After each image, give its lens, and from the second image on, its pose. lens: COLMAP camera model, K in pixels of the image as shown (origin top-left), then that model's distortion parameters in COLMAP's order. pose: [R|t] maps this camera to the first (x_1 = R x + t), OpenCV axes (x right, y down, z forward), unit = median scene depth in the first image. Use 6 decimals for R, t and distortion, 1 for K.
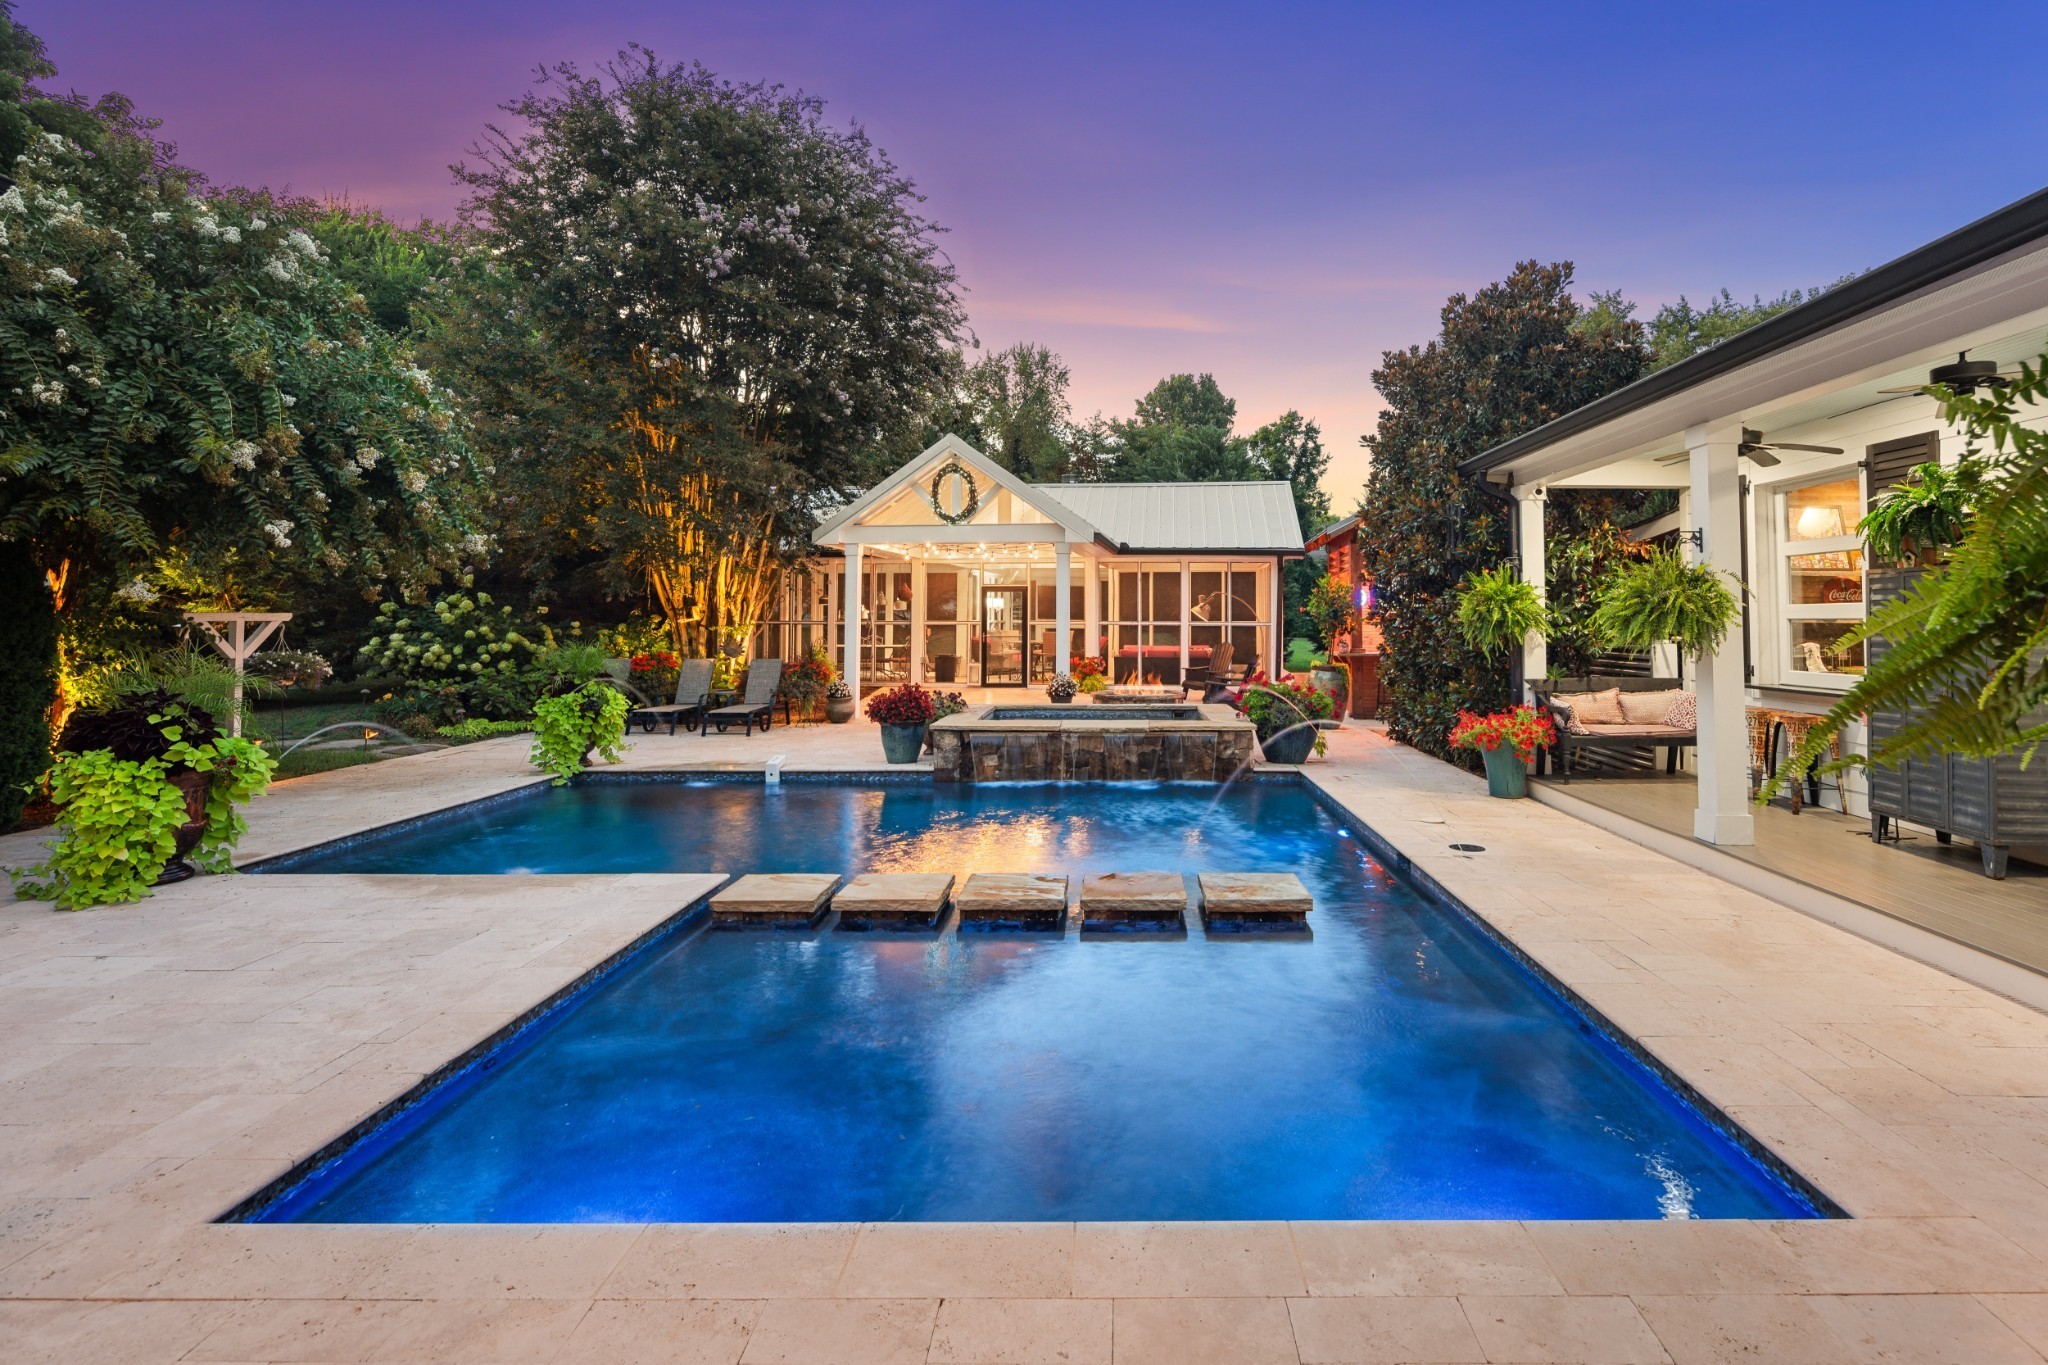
lens RADIAL K [[1047.2, 0, 1119.3], [0, 1047.2, 600.0], [0, 0, 1]] dist [0.002854, -0.001295]
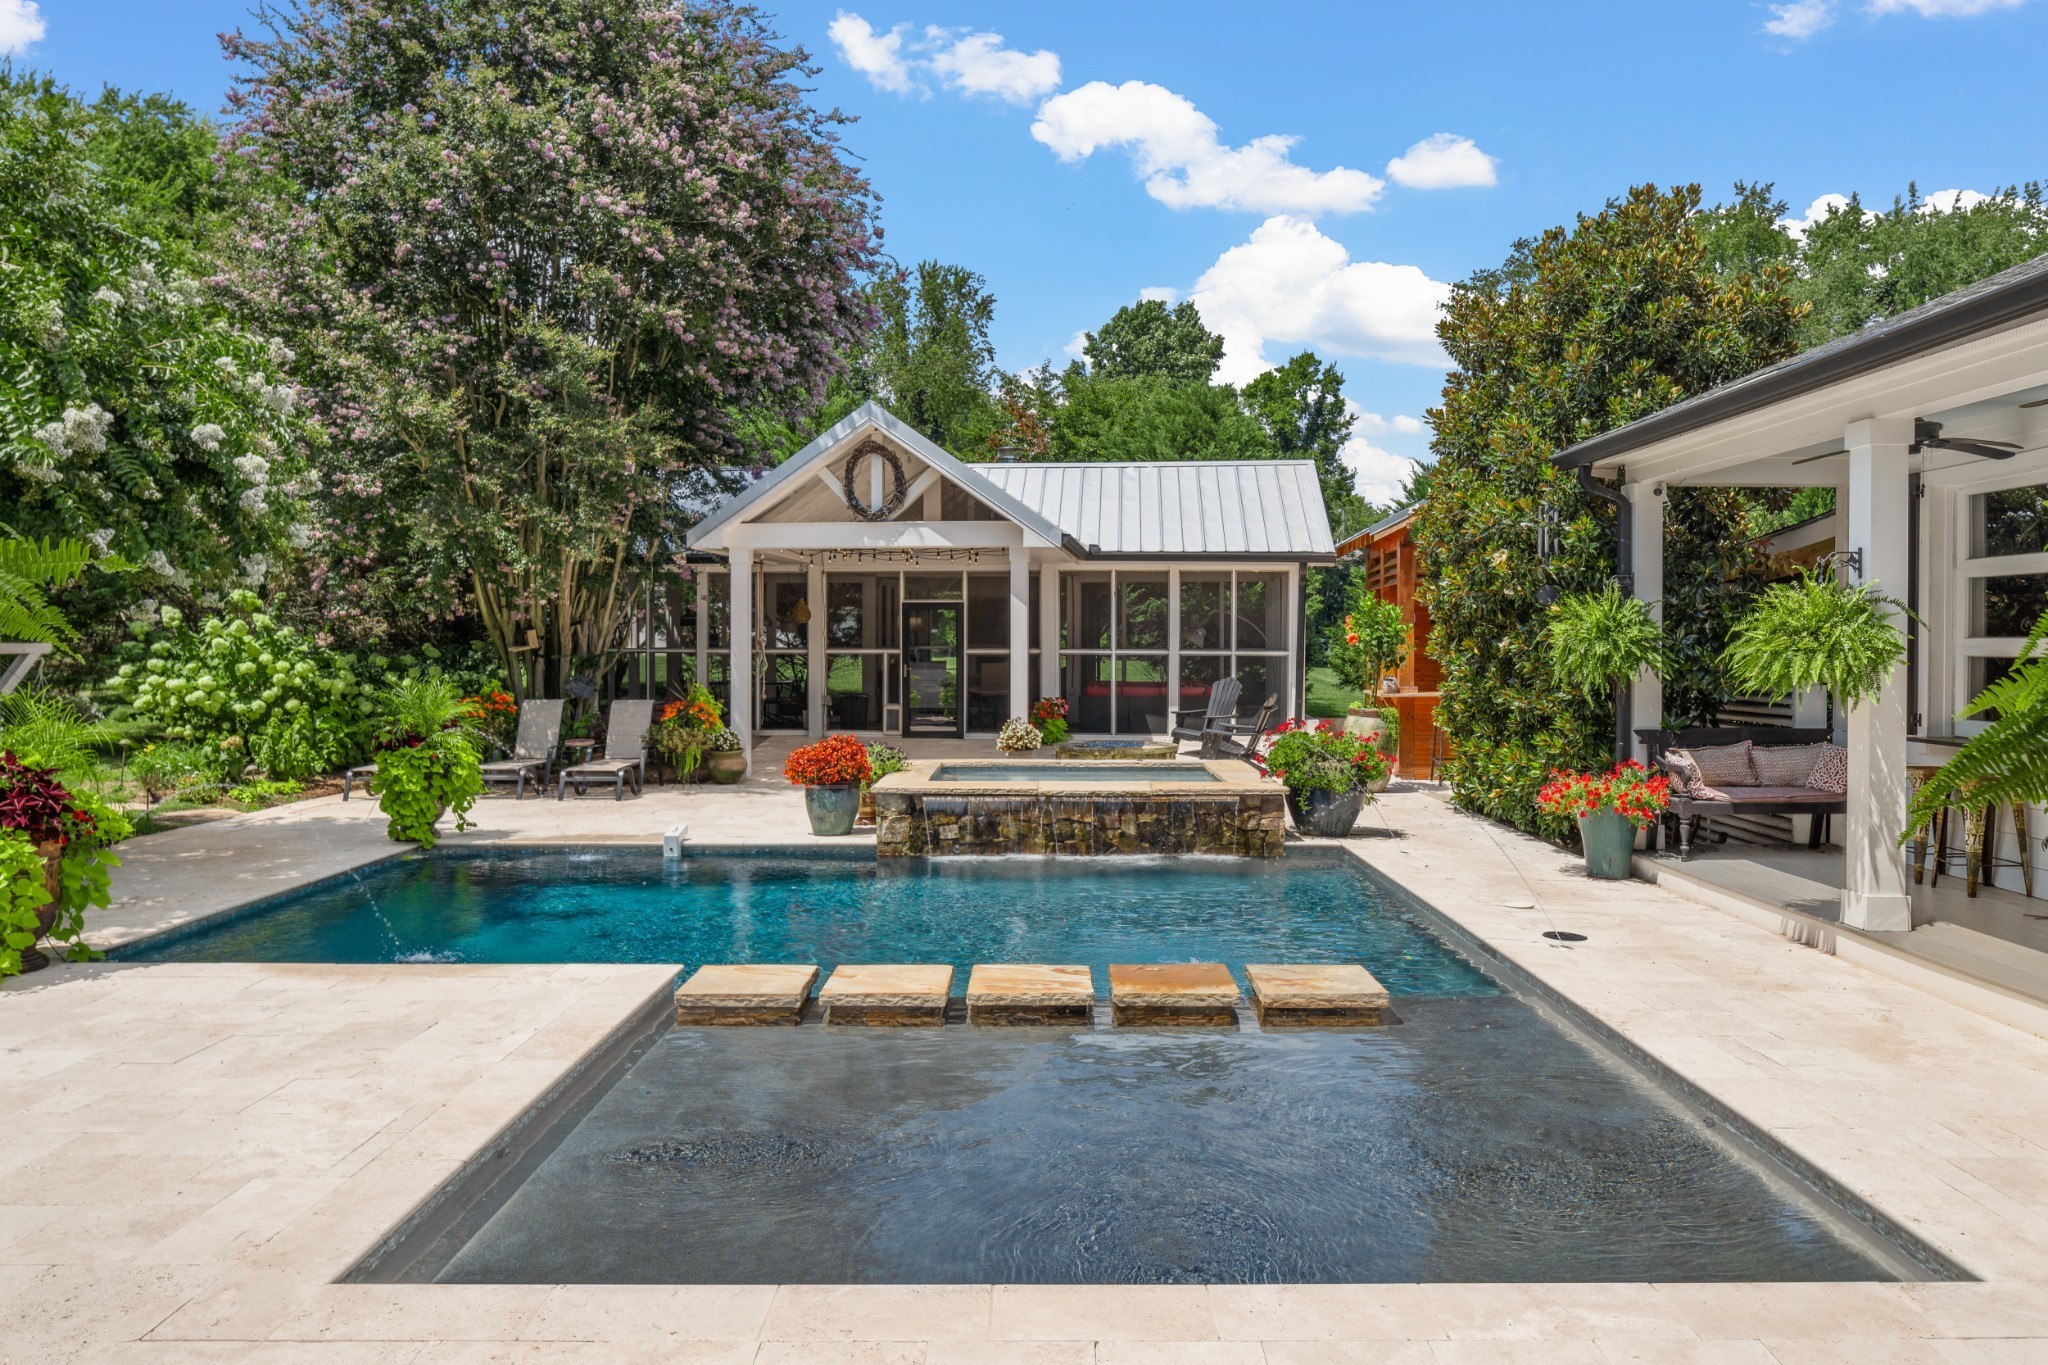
lens RADIAL K [[1486.9, 0, 1024.0], [0, 1486.9, 682.5], [0, 0, 1]] dist [-0.004796, 0.006835]
pose [[0.999956, 0.000883, -0.009377, -0.056296], [-0.000412, 0.998745, 0.050076, -0.014890], [0.009409, -0.050070, 0.998701, -0.109727]]
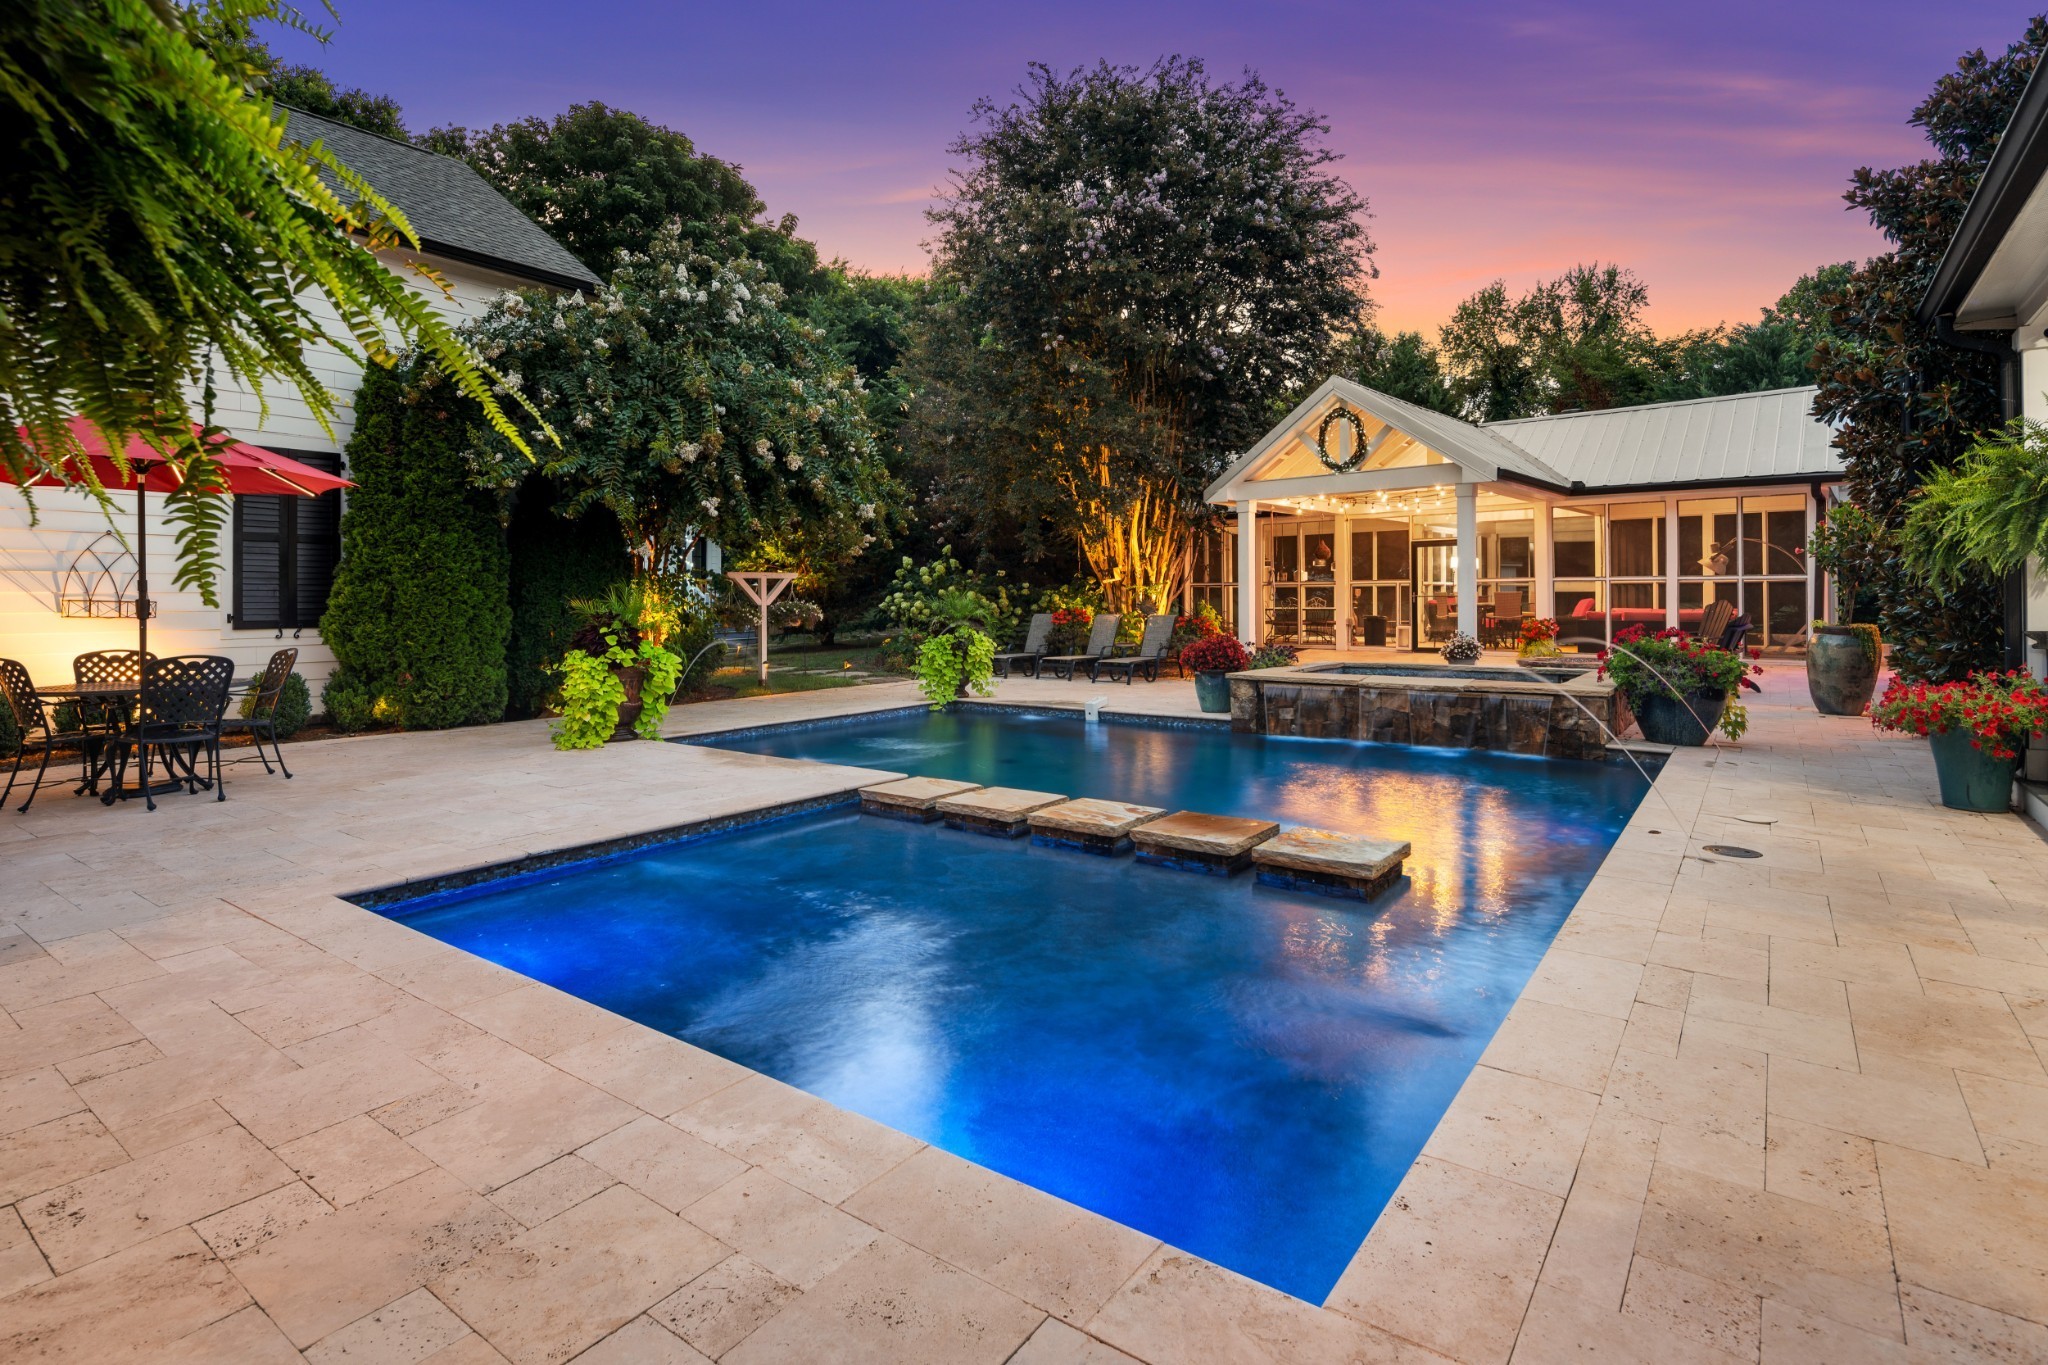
lens RADIAL K [[1060.1, 0, 1024.9], [0, 1060.1, 617.7], [0, 0, 1]] dist [0.002081, -0.000385]
pose [[0.787506, 0.004877, -0.616288, 0.280470], [0.015819, 0.999479, 0.028124, 0.036044], [0.616104, -0.031896, 0.787019, 0.103306]]
